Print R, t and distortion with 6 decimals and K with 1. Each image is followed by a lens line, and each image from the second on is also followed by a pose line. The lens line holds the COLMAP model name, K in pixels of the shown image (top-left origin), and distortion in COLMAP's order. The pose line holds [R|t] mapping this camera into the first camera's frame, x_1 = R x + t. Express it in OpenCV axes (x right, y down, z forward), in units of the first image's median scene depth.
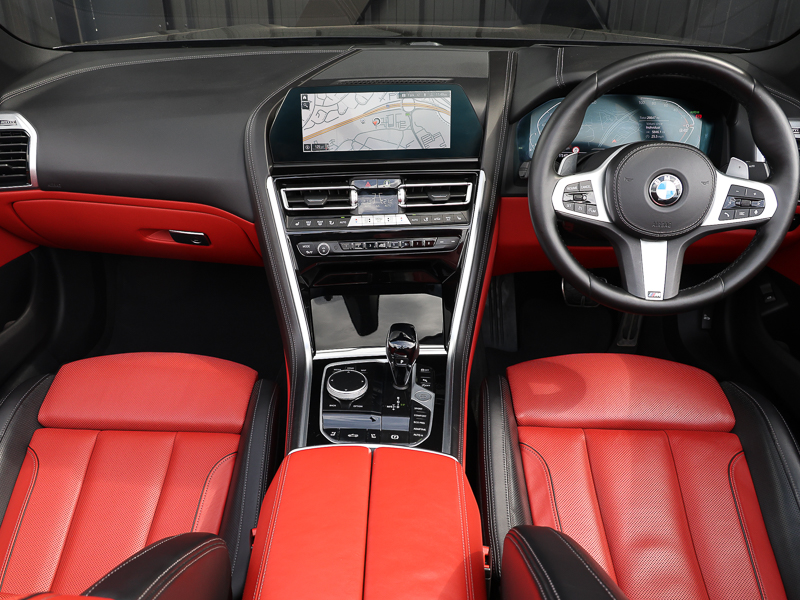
lens RADIAL K [[664.3, 0, 375.5], [0, 664.3, 296.7], [0, 0, 1]] dist [0.009724, 0.005789]
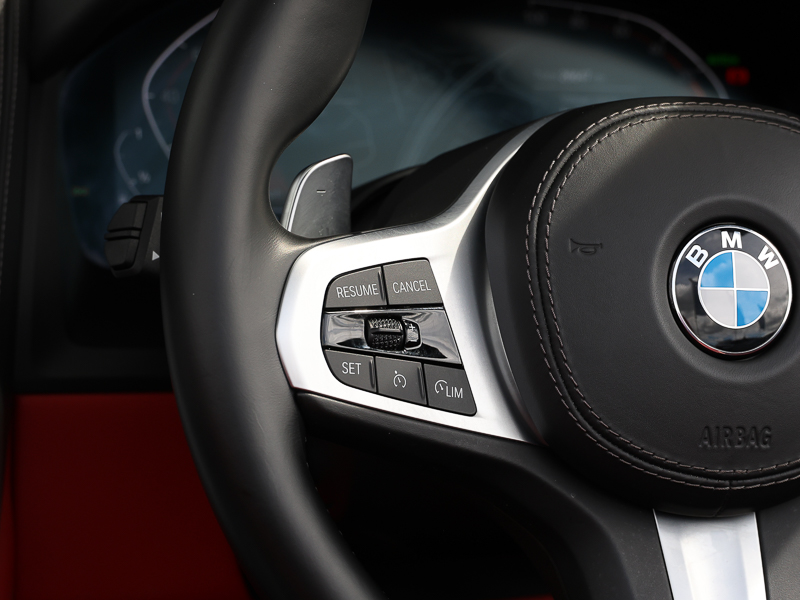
lens RADIAL K [[2484.7, 0, 400.0], [0, 2484.7, 300.0], [0, 0, 1]] dist [-0.077890, -0.527703]
pose [[0.927591, -0.009008, 0.373489, -0.000917], [0.109386, 0.962447, -0.248456, 0.042226], [-0.357225, 0.271320, 0.893742, 0.224981]]
